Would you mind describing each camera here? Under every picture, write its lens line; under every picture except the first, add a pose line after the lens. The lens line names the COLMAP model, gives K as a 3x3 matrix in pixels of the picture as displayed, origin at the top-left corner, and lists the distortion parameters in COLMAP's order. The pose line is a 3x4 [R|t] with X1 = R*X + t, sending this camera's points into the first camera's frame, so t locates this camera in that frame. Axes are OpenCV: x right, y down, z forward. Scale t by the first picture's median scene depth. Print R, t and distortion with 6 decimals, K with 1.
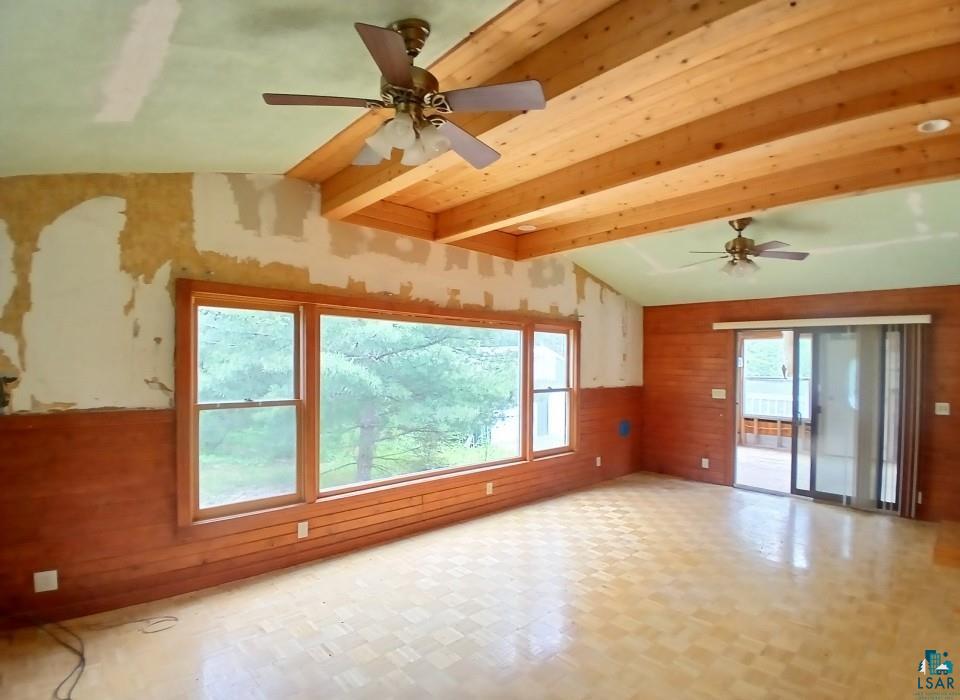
lens RADIAL K [[481.1, 0, 470.4], [0, 481.1, 364.7], [0, 0, 1]] dist [-0.001256, -0.042358]
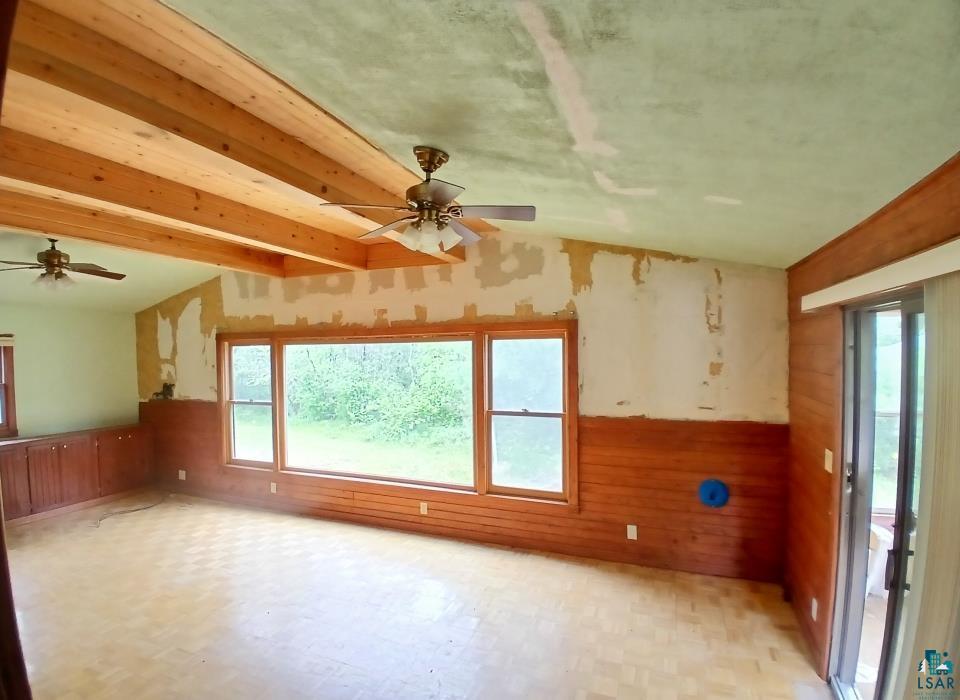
lens RADIAL K [[481.1, 0, 470.4], [0, 481.1, 364.7], [0, 0, 1]] dist [-0.001256, -0.042358]
pose [[0.430351, 0.003268, -0.902656, 0.971852], [0.011475, 0.999893, 0.009091, -0.039687], [0.902589, -0.014270, 0.430267, 0.687882]]
